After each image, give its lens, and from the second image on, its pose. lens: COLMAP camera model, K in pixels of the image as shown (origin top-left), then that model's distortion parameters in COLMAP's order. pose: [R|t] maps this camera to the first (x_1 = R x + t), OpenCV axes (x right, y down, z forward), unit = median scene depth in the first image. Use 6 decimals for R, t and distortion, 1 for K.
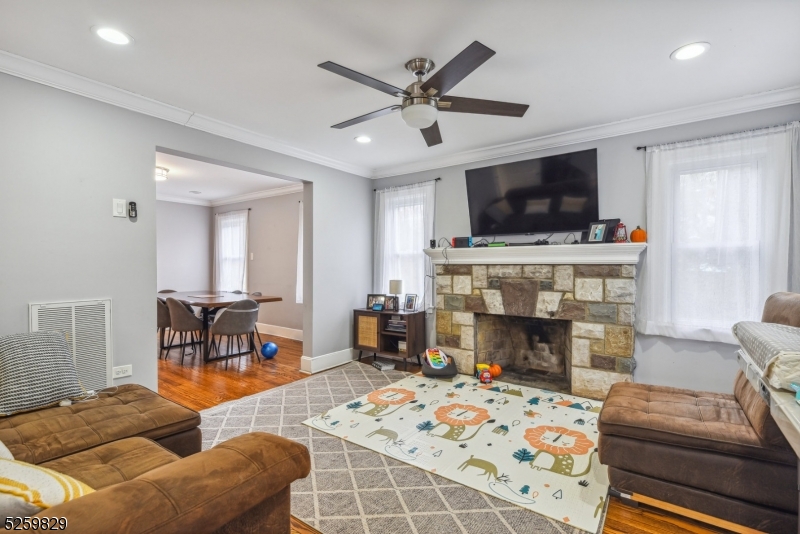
lens RADIAL K [[373.9, 0, 400.7], [0, 373.9, 267.1], [0, 0, 1]] dist [-0.000878, 0.000869]
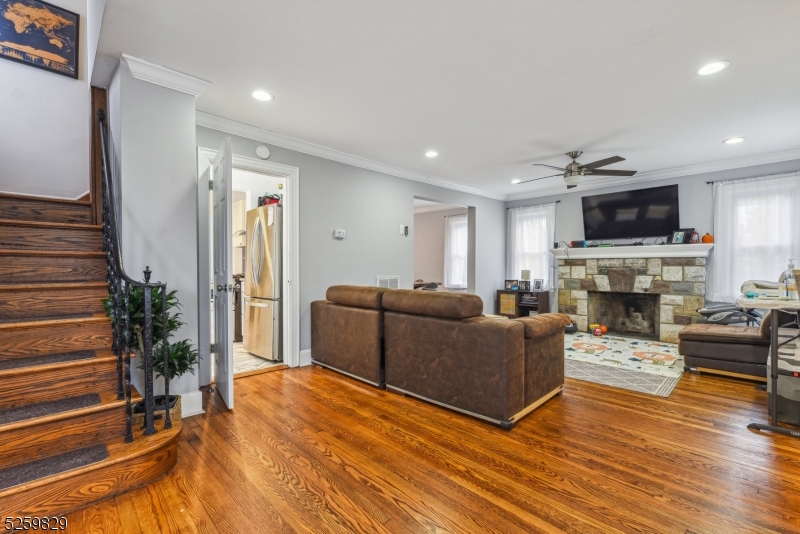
lens RADIAL K [[358.7, 0, 400.1], [0, 358.7, 266.6], [0, 0, 1]] dist [-0.001979, -0.001285]
pose [[0.983922, -0.002771, -0.178576, -0.313752], [0.003058, 0.999994, 0.001330, 0.022036], [0.178571, -0.001855, 0.983925, -0.607725]]
